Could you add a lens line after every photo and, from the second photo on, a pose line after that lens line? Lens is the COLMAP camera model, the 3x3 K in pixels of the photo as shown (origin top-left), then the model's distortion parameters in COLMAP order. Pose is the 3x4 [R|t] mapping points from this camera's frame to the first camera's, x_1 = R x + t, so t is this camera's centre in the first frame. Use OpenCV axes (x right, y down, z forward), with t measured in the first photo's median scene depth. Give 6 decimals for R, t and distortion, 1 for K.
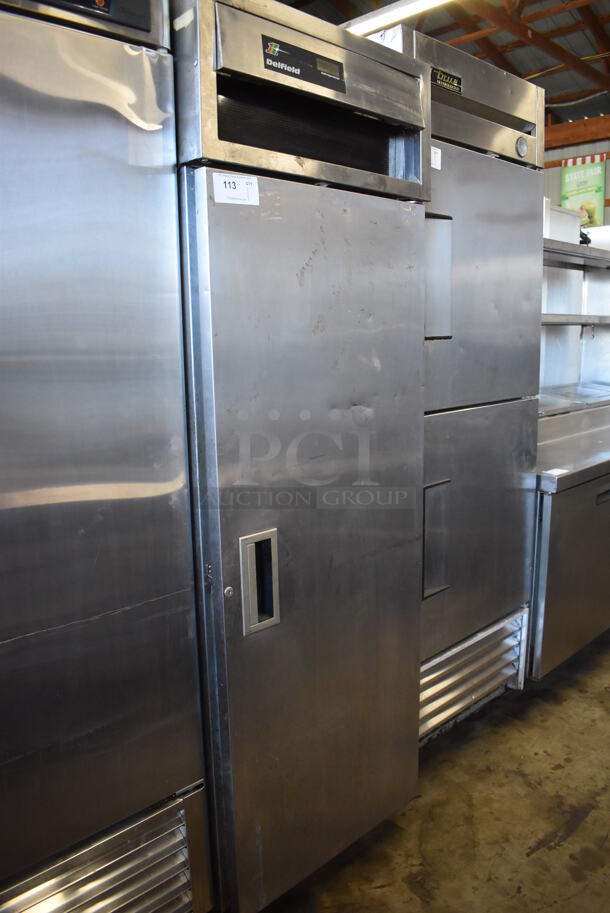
lens RADIAL K [[712.2, 0, 305.0], [0, 712.2, 456.5], [0, 0, 1]] dist [-0.095168, 0.012339]
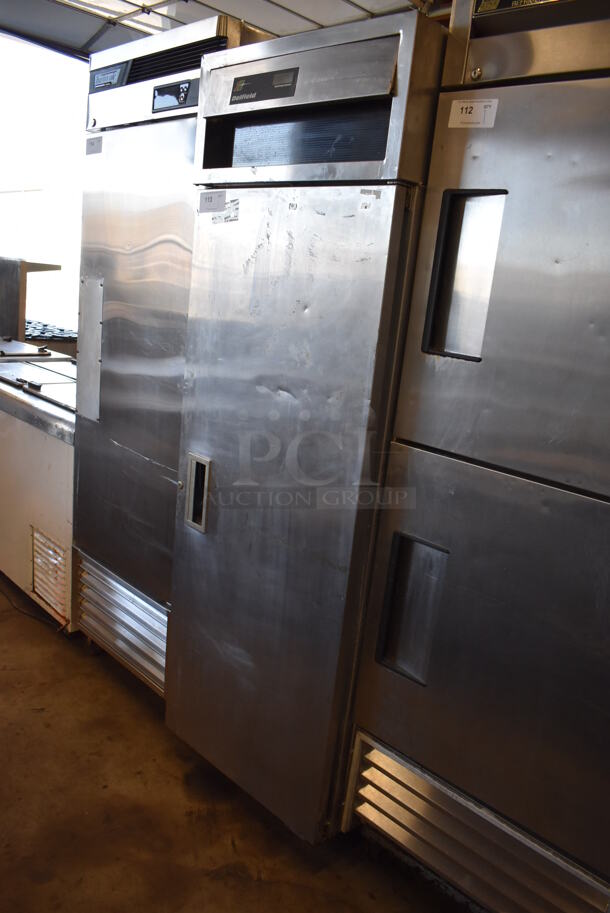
lens RADIAL K [[712.2, 0, 305.0], [0, 712.2, 456.5], [0, 0, 1]] dist [-0.095168, 0.012339]
pose [[0.024476, 0.260163, -0.965254, 1.185483], [-0.275831, 0.929821, 0.243619, -0.262979], [0.960894, 0.260284, 0.094519, 1.021193]]
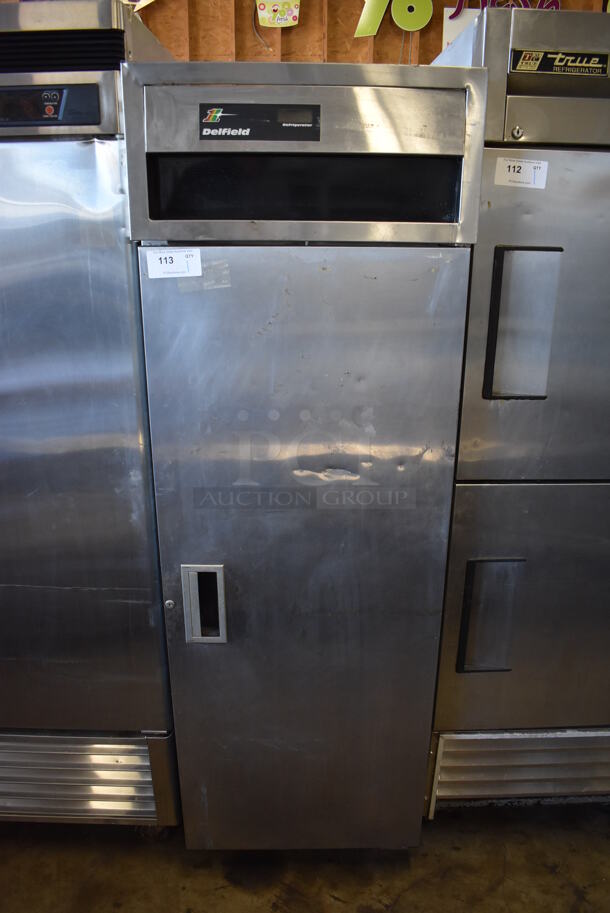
lens RADIAL K [[712.2, 0, 305.0], [0, 712.2, 456.5], [0, 0, 1]] dist [-0.095168, 0.012339]
pose [[0.728401, 0.254882, -0.635977, 0.691742], [-0.139365, 0.963942, 0.226702, -0.320629], [0.670827, -0.076497, 0.737658, 0.284283]]
